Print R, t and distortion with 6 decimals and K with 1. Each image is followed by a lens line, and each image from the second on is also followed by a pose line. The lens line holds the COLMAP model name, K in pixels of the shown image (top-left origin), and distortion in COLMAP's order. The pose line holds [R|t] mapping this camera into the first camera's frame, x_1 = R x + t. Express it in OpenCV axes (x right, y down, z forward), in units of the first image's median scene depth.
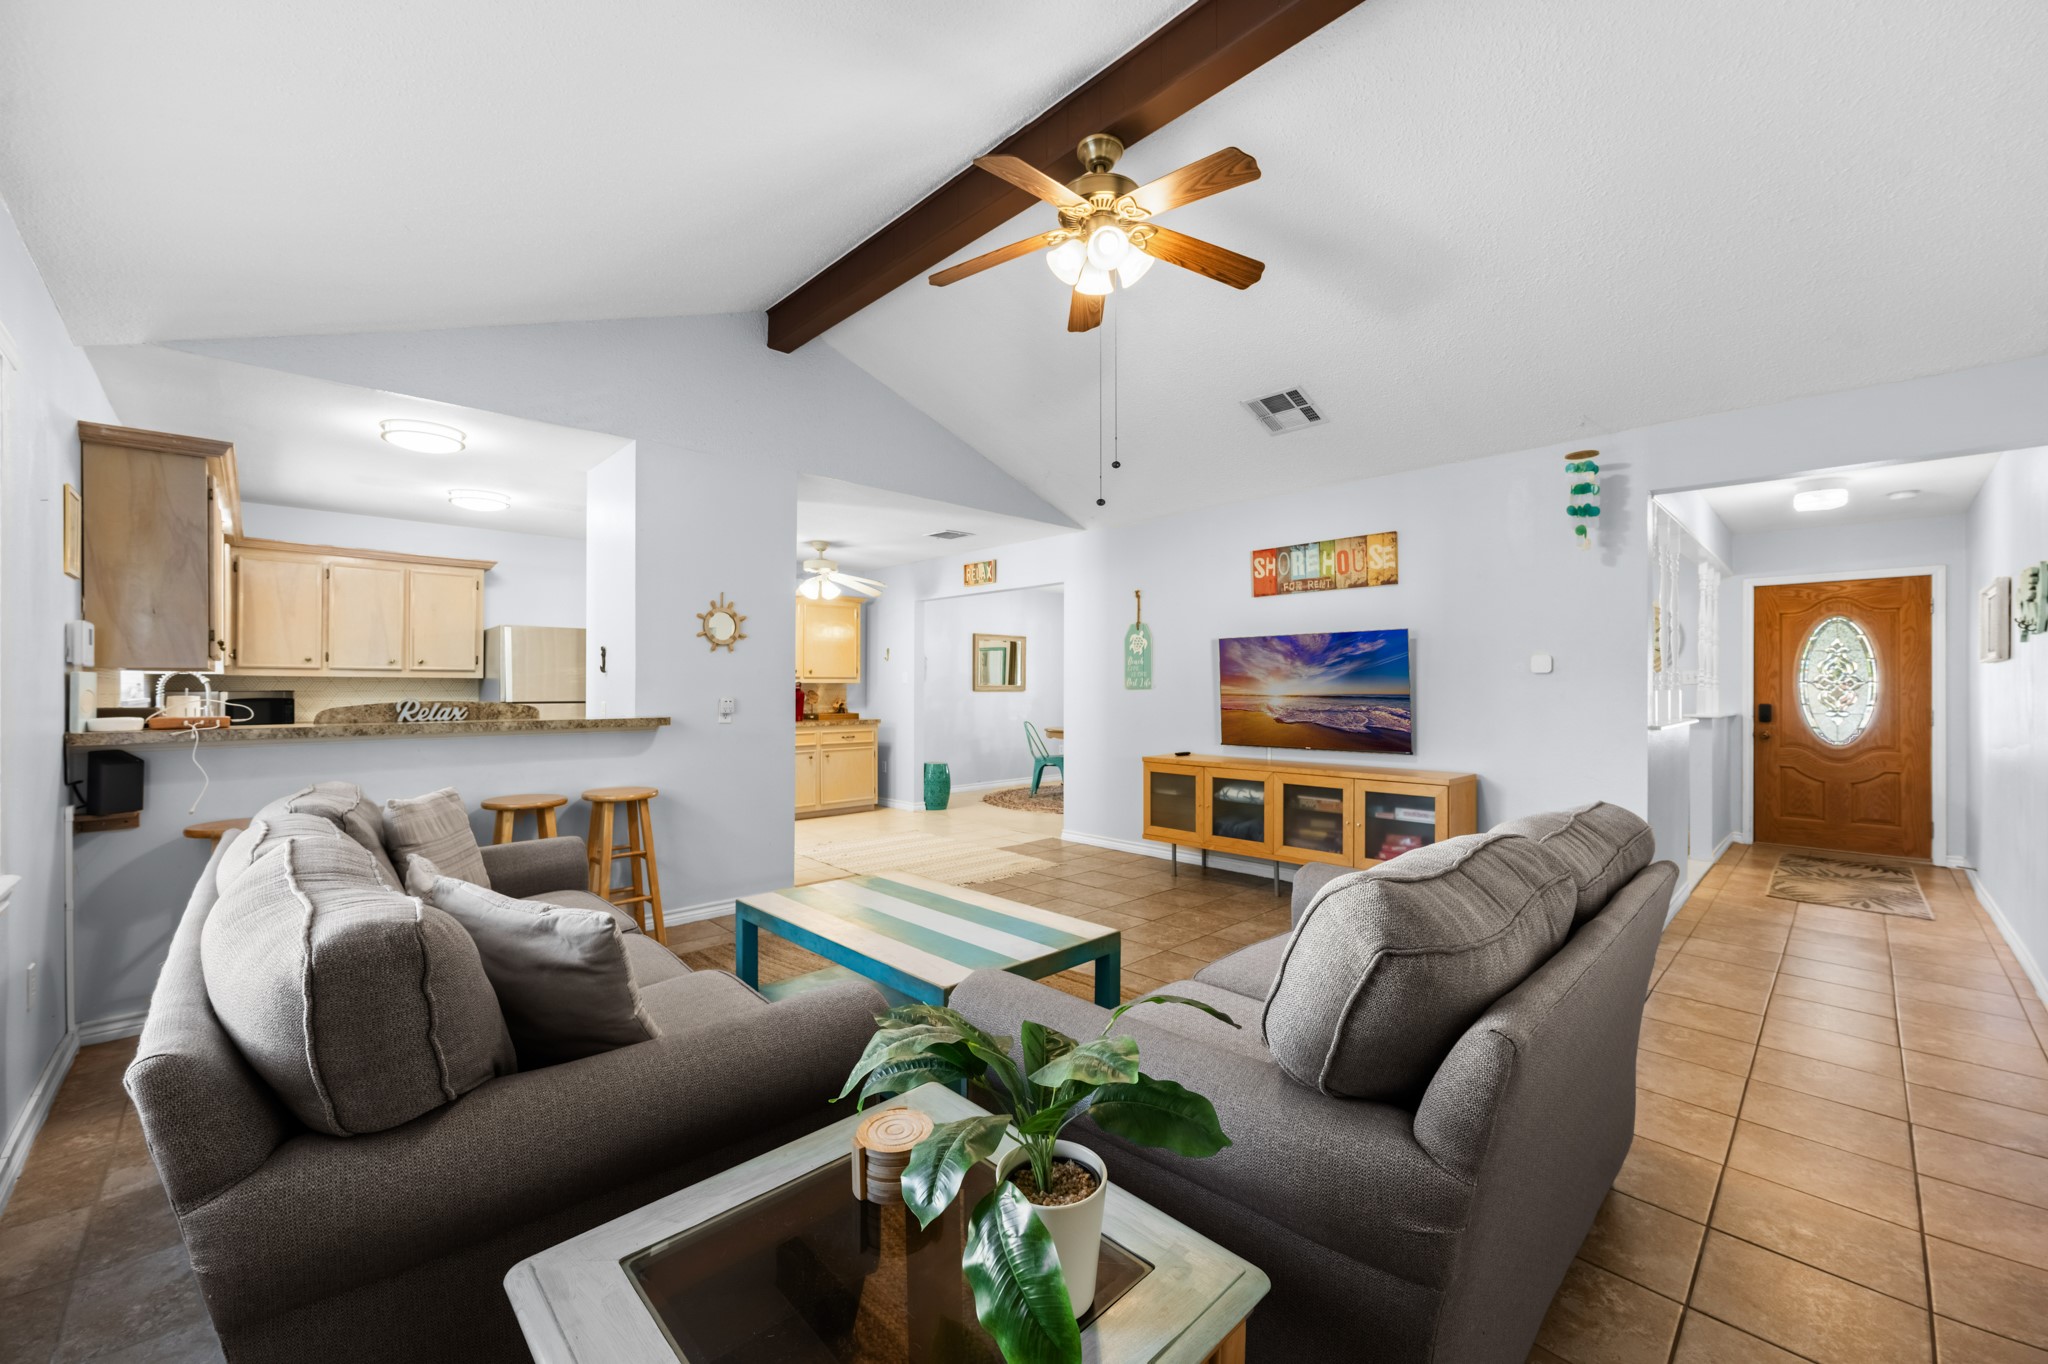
lens RADIAL K [[819.5, 0, 1020.3], [0, 819.5, 688.9], [0, 0, 1]] dist [-0.019117, 0.002677]
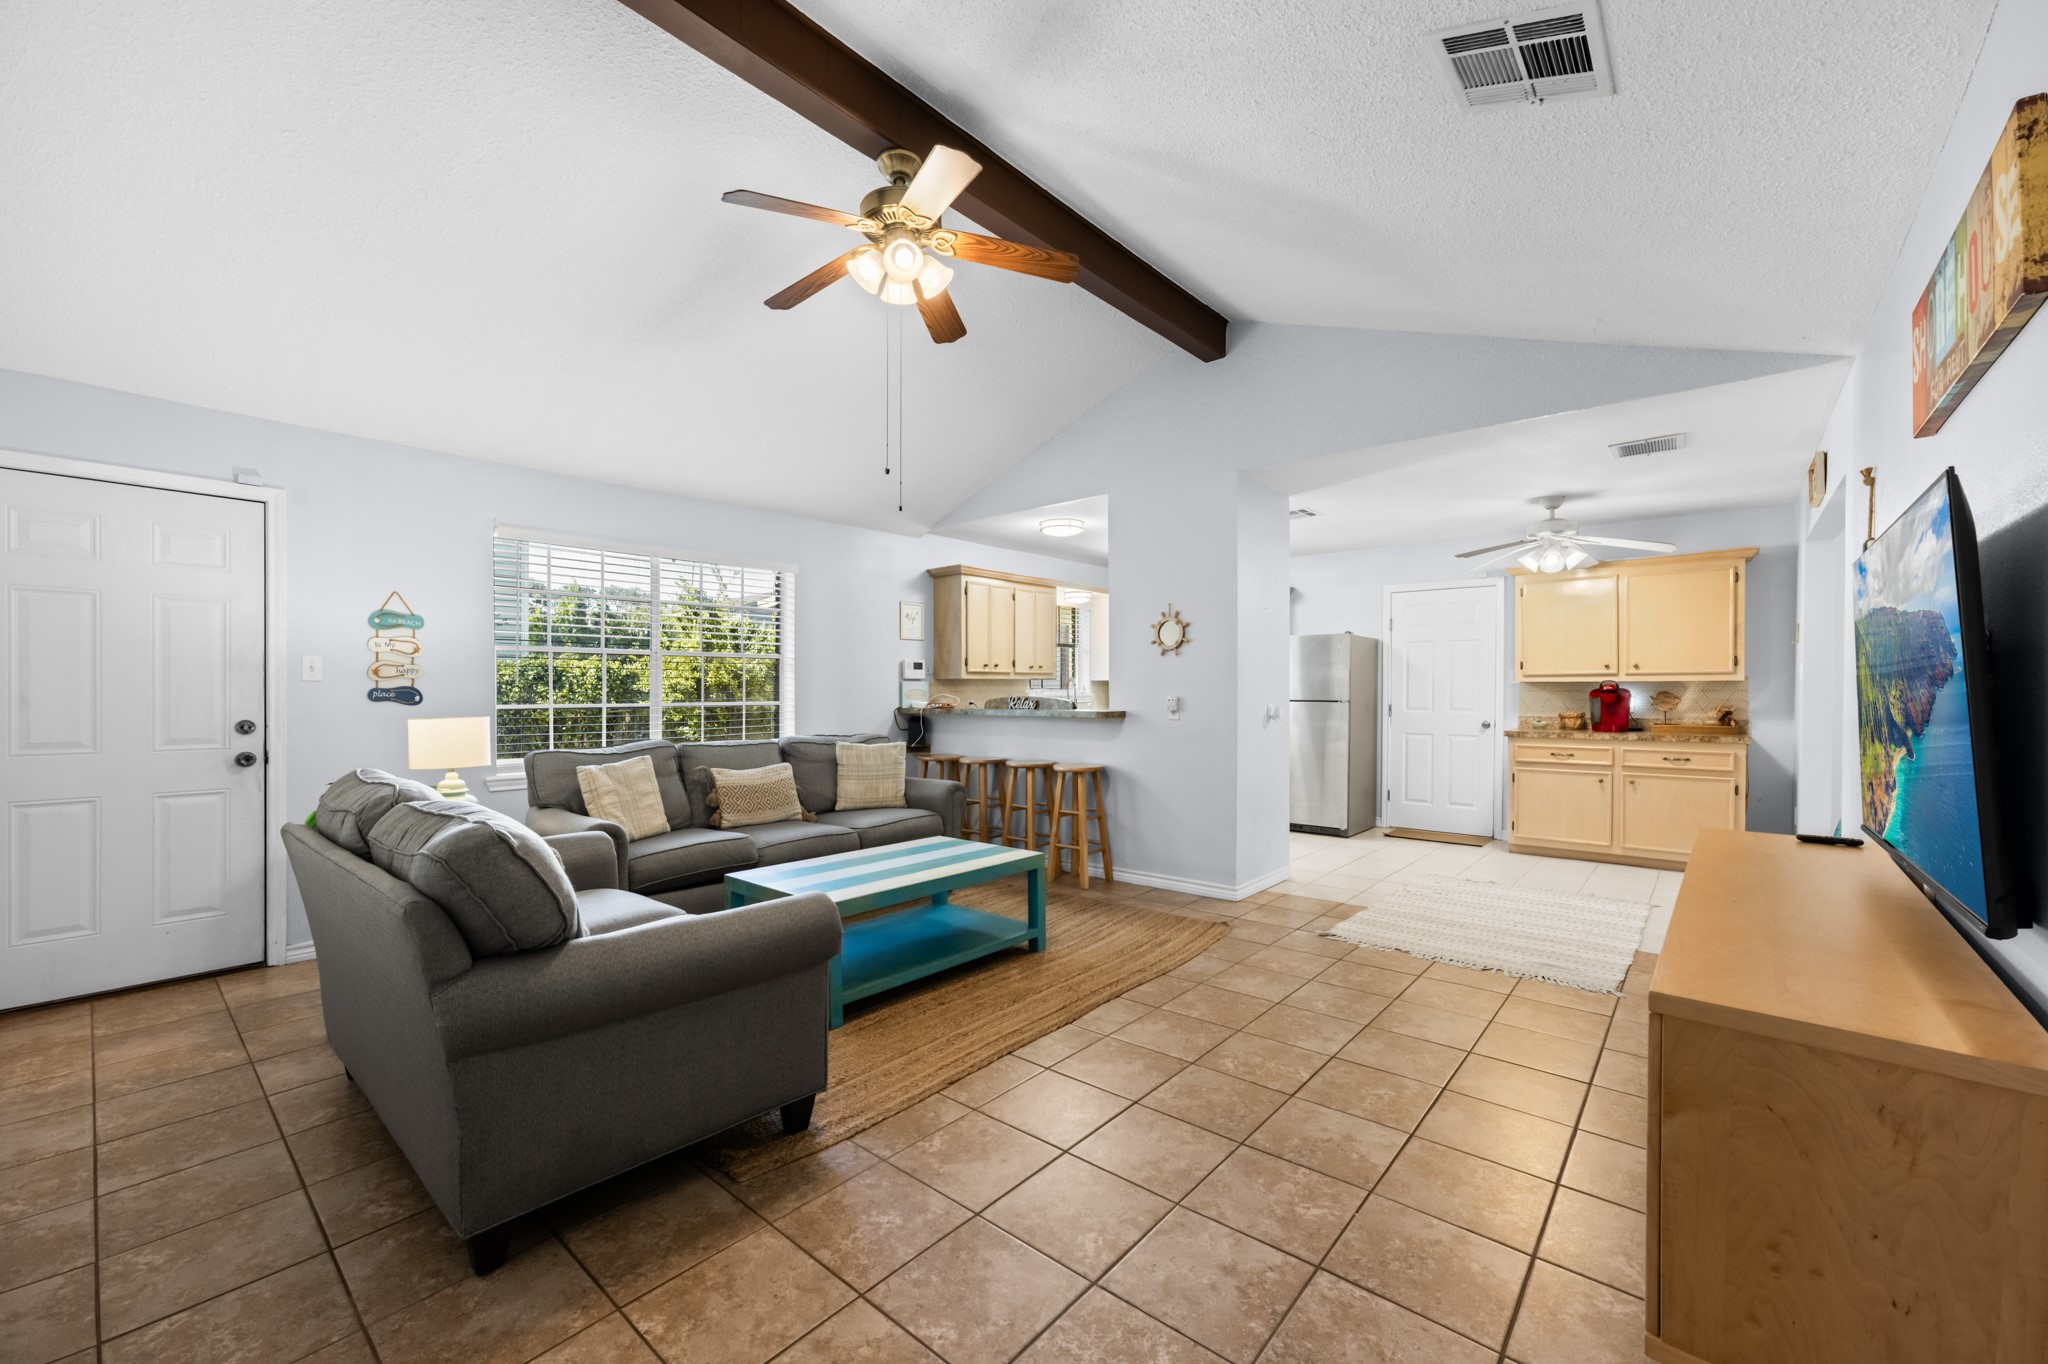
lens RADIAL K [[819.5, 0, 1019.1], [0, 819.5, 688.5], [0, 0, 1]] dist [-0.019117, 0.002677]
pose [[0.083260, -0.005927, -0.996510, 0.760177], [-0.001376, 0.999981, -0.006062, 0.007306], [0.996527, 0.001876, 0.083250, 0.700255]]
